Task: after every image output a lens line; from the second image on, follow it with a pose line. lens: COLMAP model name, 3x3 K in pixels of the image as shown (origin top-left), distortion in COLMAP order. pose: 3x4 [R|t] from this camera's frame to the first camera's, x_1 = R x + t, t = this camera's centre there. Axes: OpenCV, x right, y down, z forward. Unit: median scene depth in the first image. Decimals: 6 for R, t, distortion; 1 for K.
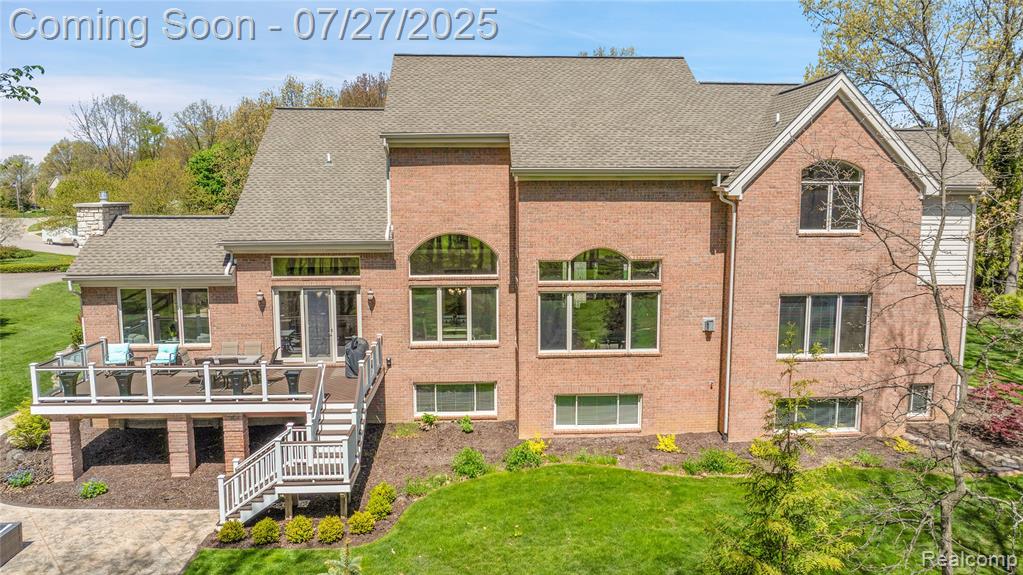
lens RADIAL K [[718.7, 0, 512.9], [0, 718.7, 290.8], [0, 0, 1]] dist [-0.040627, 0.038800]
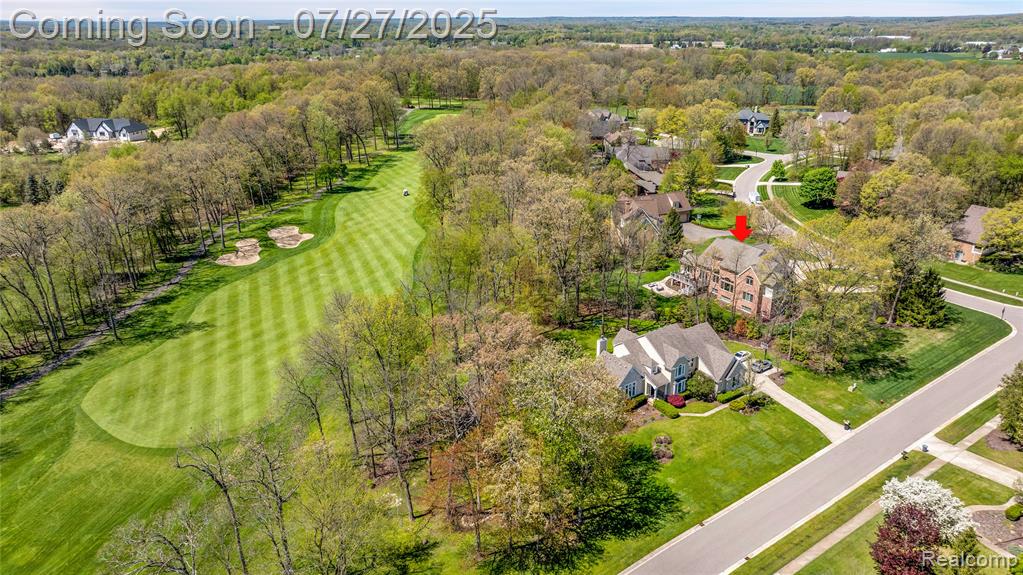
lens RADIAL K [[721.5, 0, 511.5], [0, 721.5, 287.5], [0, 0, 1]] dist [-0.048530, 0.033789]
pose [[0.471571, 0.307403, -0.826513, 5.210812], [-0.106029, 0.950239, 0.292924, -1.889993], [0.875430, -0.050501, 0.480699, -4.507846]]
